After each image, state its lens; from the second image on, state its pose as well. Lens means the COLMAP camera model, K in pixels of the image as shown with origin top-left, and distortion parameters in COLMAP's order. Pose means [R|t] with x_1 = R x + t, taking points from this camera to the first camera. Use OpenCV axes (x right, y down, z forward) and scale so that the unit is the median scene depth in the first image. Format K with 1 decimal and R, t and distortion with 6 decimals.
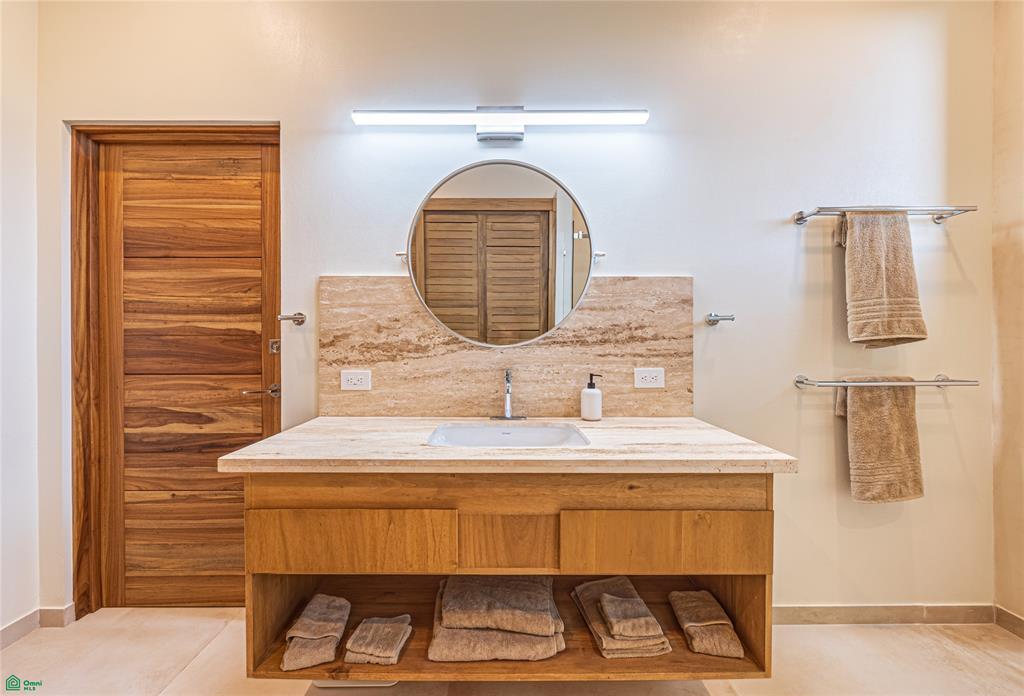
lens RADIAL K [[412.6, 0, 512.0], [0, 412.6, 348.0], [0, 0, 1]] dist [-0.003373, -0.000425]
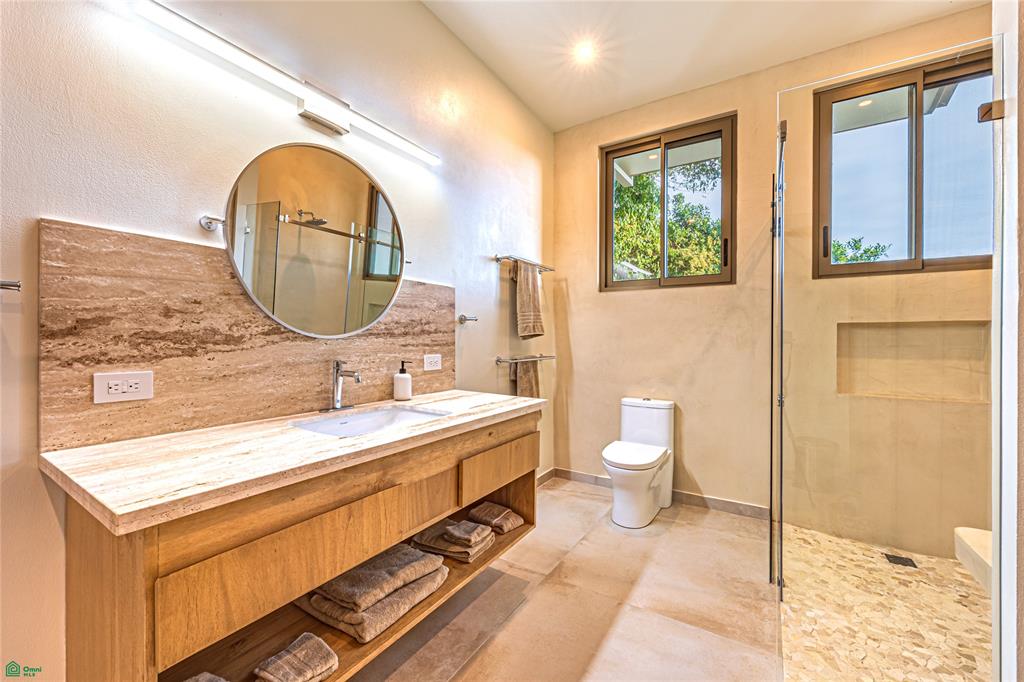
lens RADIAL K [[409.6, 0, 512.0], [0, 409.6, 341.0], [0, 0, 1]] dist [-0.000807, -0.000126]
pose [[0.531306, -0.001789, 0.847178, -0.621362], [-0.000563, 0.999997, 0.002465, 0.001889], [-0.847180, -0.001787, 0.531303, 0.108118]]
